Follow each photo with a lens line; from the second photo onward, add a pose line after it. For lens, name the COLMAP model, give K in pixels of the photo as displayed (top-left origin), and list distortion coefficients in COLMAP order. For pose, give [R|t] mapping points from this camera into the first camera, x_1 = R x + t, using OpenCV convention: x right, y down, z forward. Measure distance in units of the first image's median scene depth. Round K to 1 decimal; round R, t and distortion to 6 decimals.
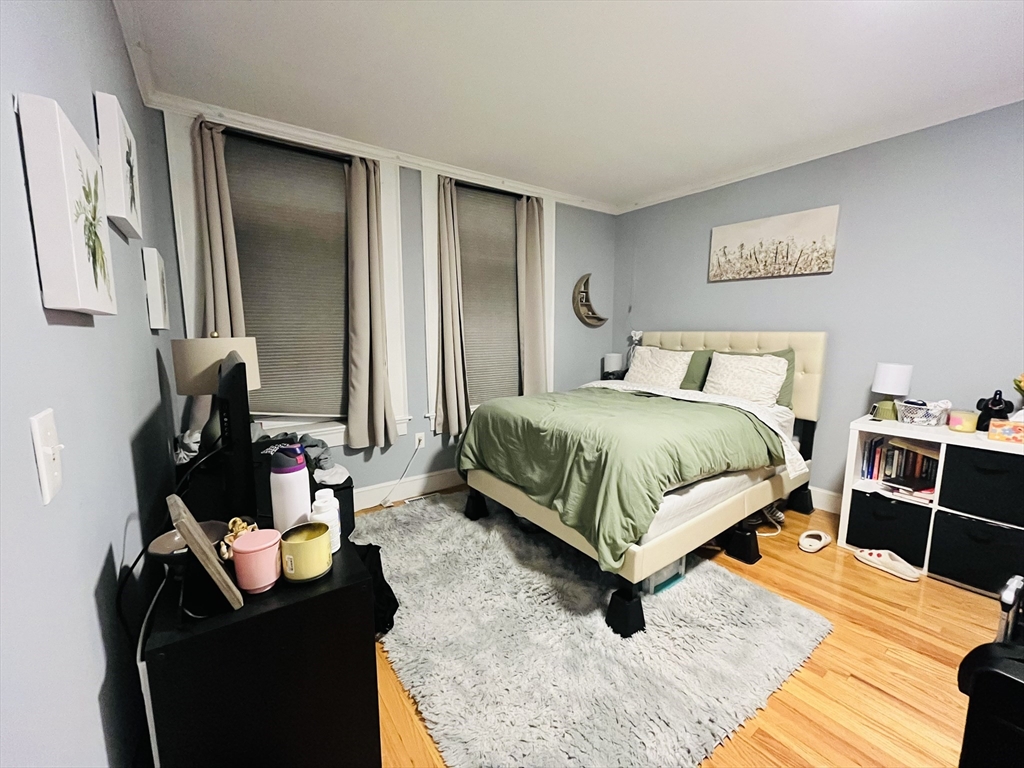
lens RADIAL K [[421.0, 0, 512.0], [0, 421.0, 384.0], [0, 0, 1]] dist [-0.001950, -0.000268]
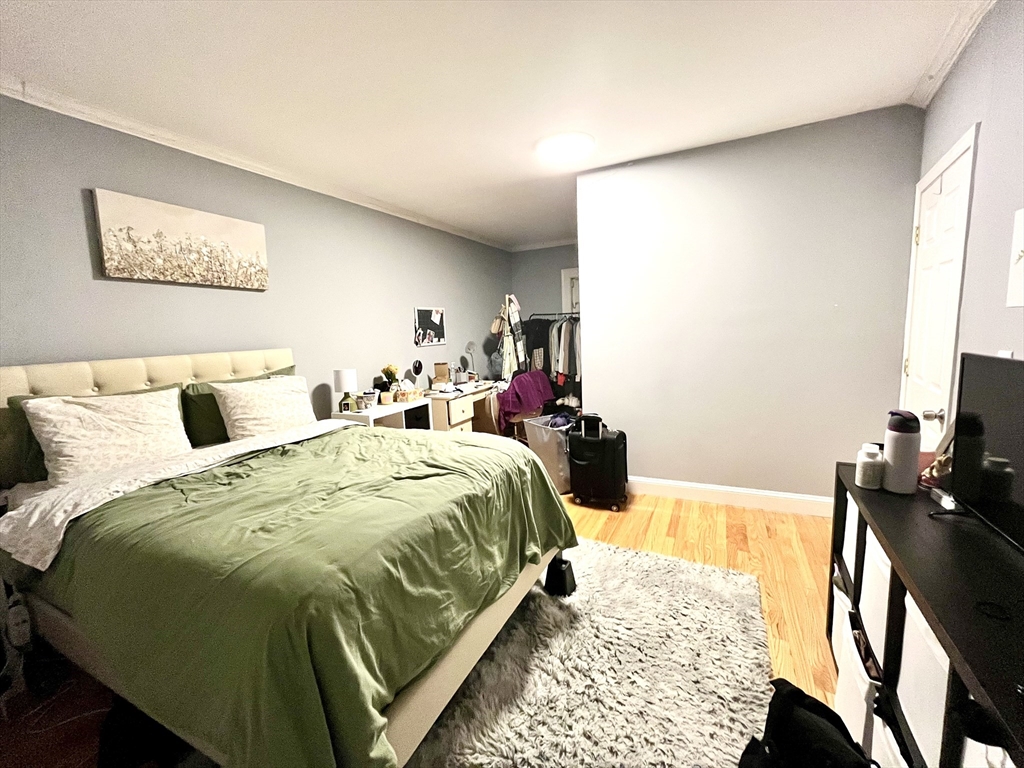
lens RADIAL K [[421.0, 0, 512.0], [0, 421.0, 384.0], [0, 0, 1]] dist [-0.001950, -0.000268]
pose [[-0.465206, -0.088223, 0.880795, -0.385463], [0.162931, 0.969487, 0.183161, -0.126023], [-0.870078, 0.228717, -0.436637, 0.898536]]
